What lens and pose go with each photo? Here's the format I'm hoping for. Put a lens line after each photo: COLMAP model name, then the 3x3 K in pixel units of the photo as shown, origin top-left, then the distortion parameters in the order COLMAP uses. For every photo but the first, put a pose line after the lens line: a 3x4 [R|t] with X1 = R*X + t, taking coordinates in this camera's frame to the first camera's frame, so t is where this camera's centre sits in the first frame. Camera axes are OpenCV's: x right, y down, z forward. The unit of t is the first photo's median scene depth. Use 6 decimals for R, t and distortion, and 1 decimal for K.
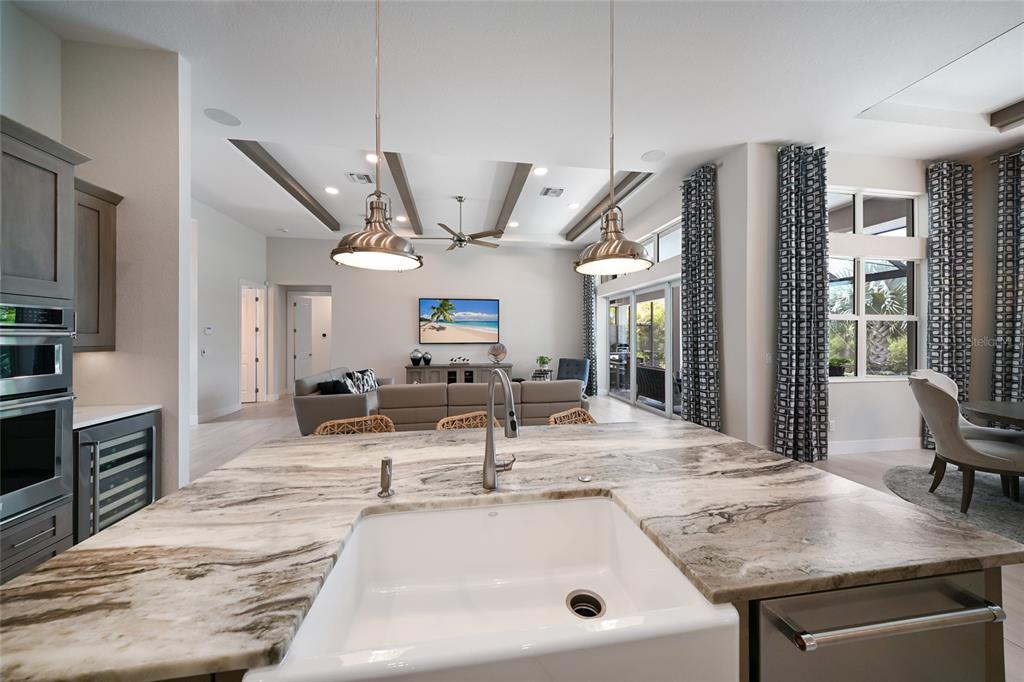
lens RADIAL K [[355.1, 0, 517.2], [0, 355.1, 335.6], [0, 0, 1]] dist [0.016013, -0.006317]
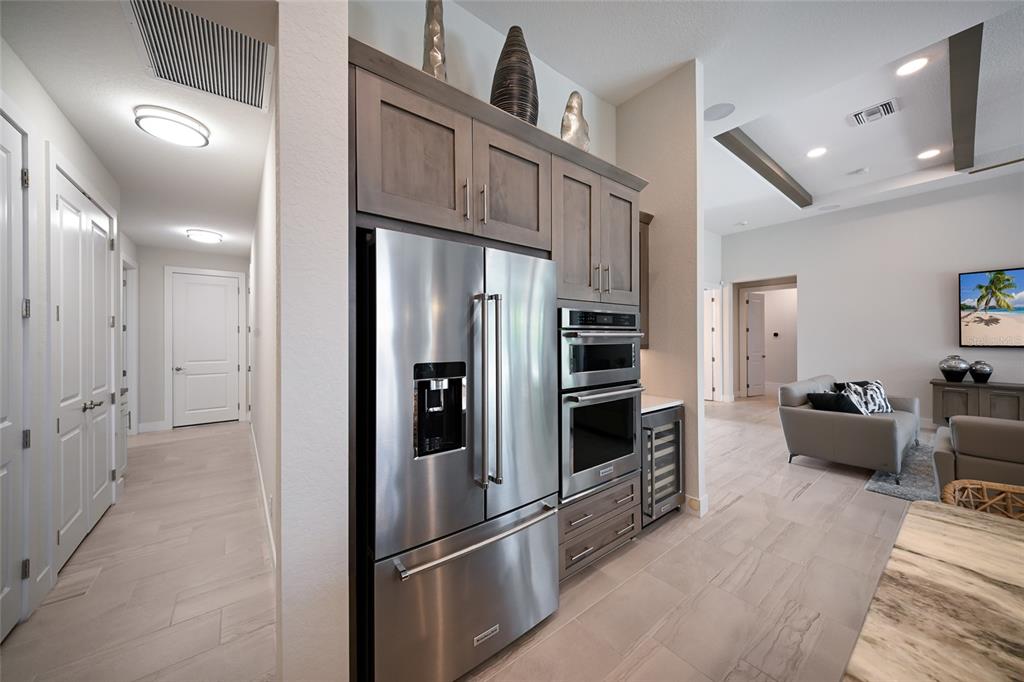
lens RADIAL K [[354.9, 0, 510.8], [0, 354.9, 338.8], [0, 0, 1]] dist [-0.004814, -0.000065]
pose [[0.468560, 0.000335, -0.883431, -0.188633], [0.008188, 0.999955, 0.004721, 0.000174], [0.883393, -0.009446, 0.468537, 0.035005]]
